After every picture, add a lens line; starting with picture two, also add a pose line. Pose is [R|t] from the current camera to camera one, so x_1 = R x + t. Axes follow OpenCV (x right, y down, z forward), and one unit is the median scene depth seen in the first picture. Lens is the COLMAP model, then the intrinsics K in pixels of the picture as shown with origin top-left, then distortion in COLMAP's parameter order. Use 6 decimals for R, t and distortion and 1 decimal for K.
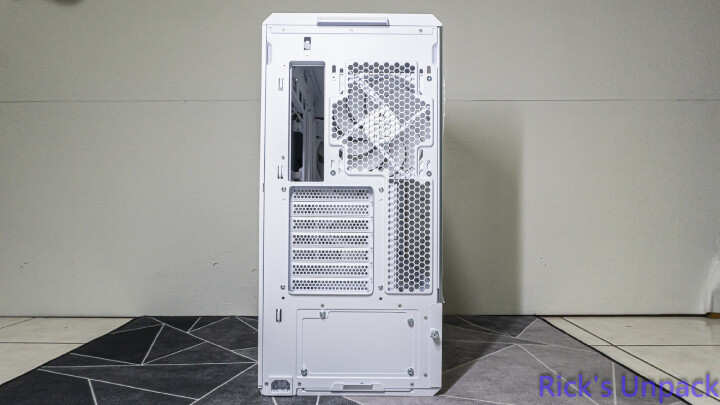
lens RADIAL K [[512.8, 0, 359.1], [0, 512.8, 202.4], [0, 0, 1]] dist [0.000330, 0.000531]
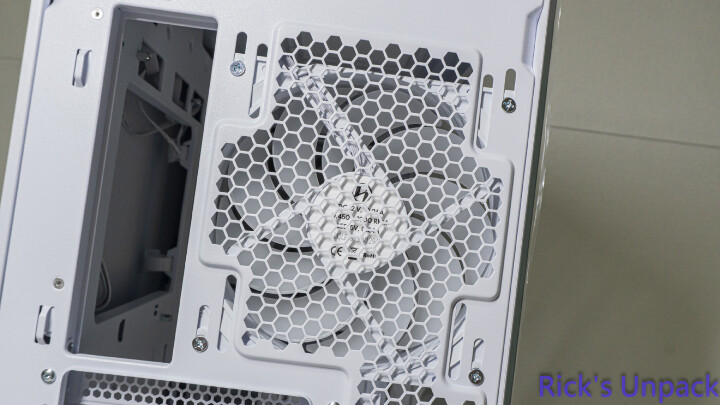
lens RADIAL K [[685.6, 0, 362.3], [0, 685.6, 203.4], [0, 0, 1]] dist [0.007402, 0.000000]
pose [[0.991811, 0.120778, 0.041519, 0.025962], [-0.120582, 0.992677, -0.007193, -0.160036], [-0.042083, 0.002128, 0.999112, 0.537441]]
